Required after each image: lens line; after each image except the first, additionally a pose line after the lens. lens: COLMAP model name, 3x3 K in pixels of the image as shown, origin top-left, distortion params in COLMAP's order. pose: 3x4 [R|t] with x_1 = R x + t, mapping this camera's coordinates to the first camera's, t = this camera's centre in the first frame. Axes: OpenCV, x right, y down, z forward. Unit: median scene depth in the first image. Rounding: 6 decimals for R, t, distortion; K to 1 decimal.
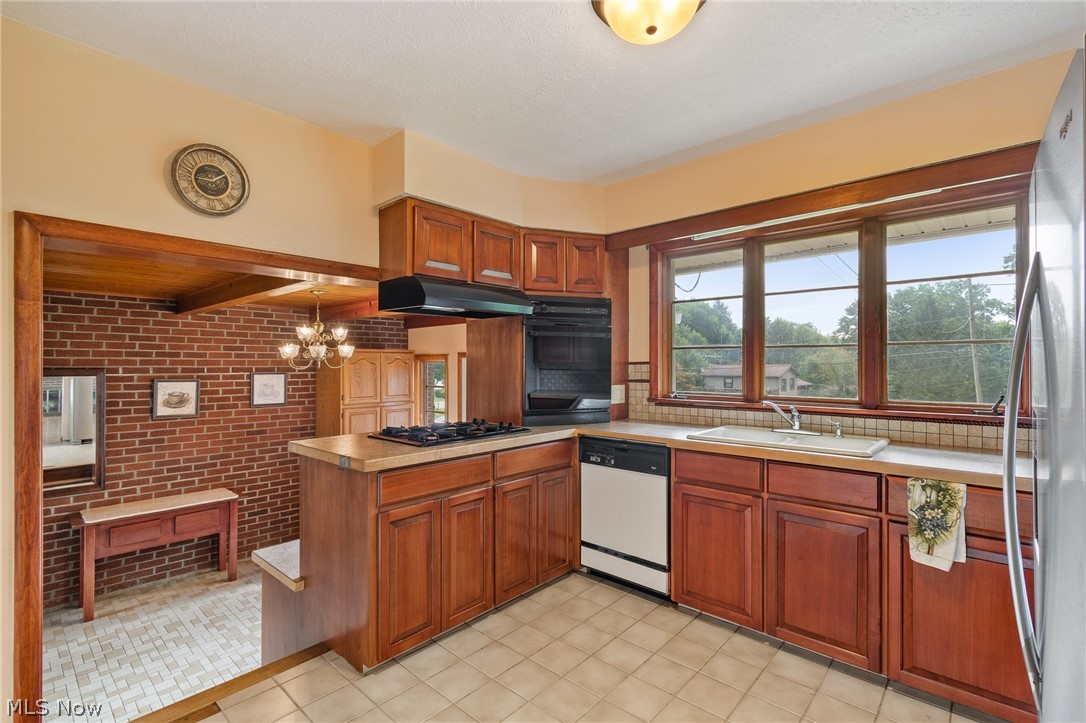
lens RADIAL K [[504.9, 0, 528.3], [0, 504.9, 364.3], [0, 0, 1]] dist [0.001849, -0.000774]
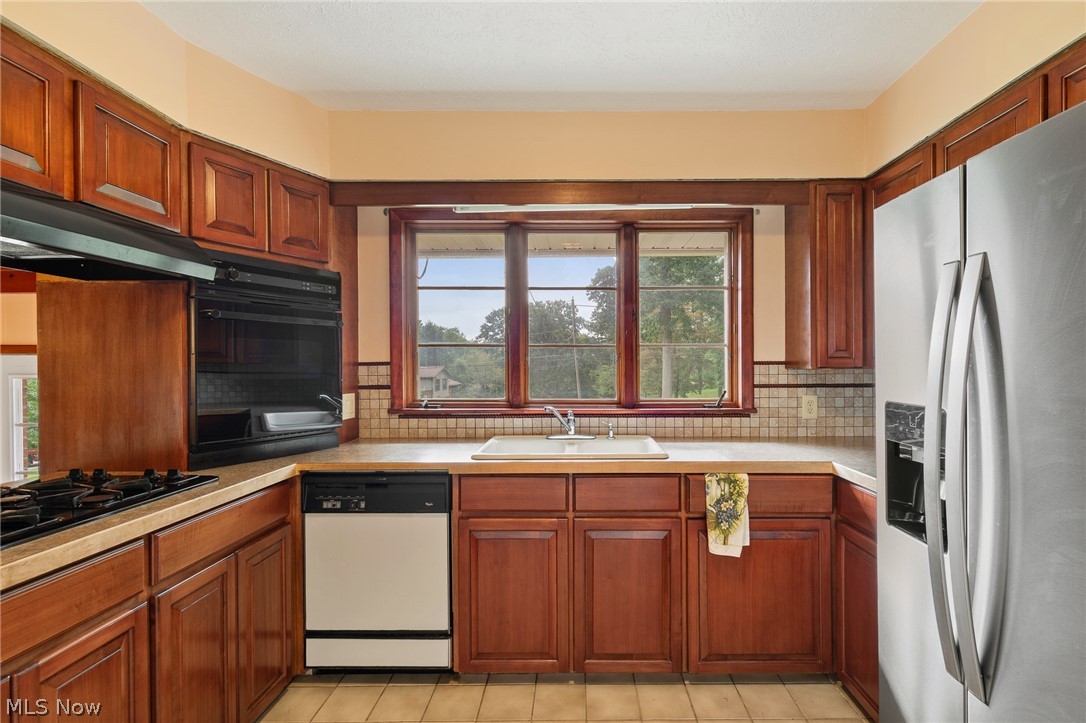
lens RADIAL K [[504.9, 0, 586.6], [0, 504.9, 369.4], [0, 0, 1]] dist [0.001849, -0.000774]
pose [[0.720946, -0.006526, 0.692960, -0.084286], [0.001224, 0.999966, 0.008144, 0.000725], [-0.692990, -0.005023, 0.720930, 0.258344]]
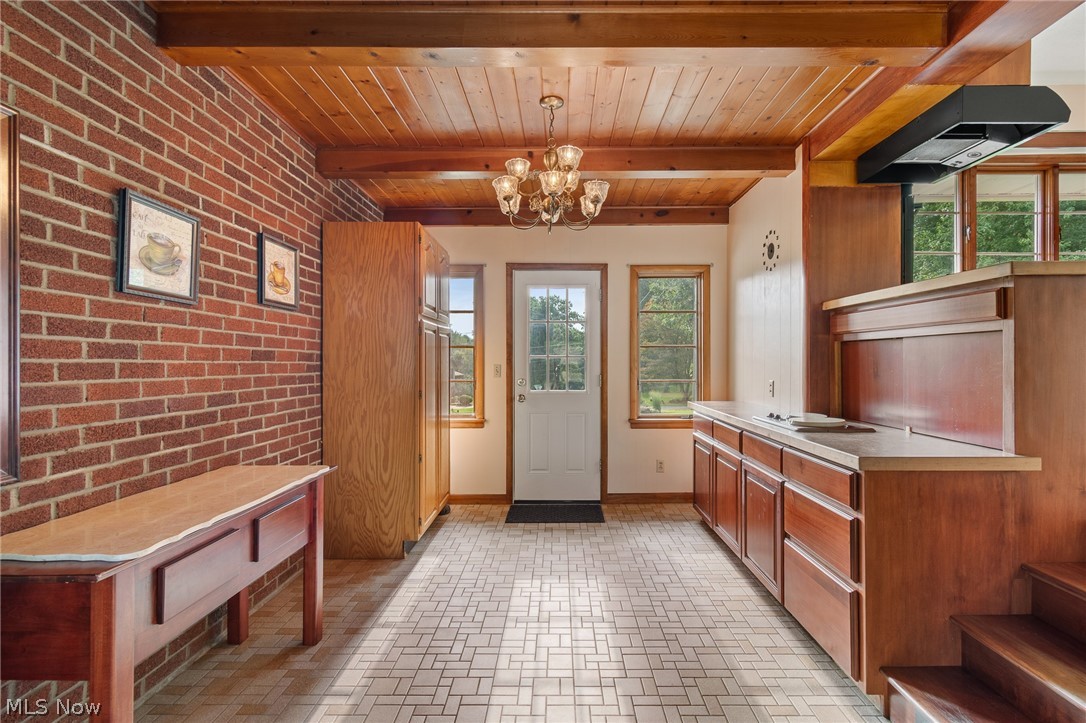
lens RADIAL K [[504.9, 0, 551.6], [0, 504.9, 363.4], [0, 0, 1]] dist [0.001849, -0.000774]
pose [[0.733476, 0.004097, 0.679703, -1.154109], [-0.005342, 0.999986, -0.000263, 0.243604], [-0.679695, -0.003438, 0.733487, 0.751666]]
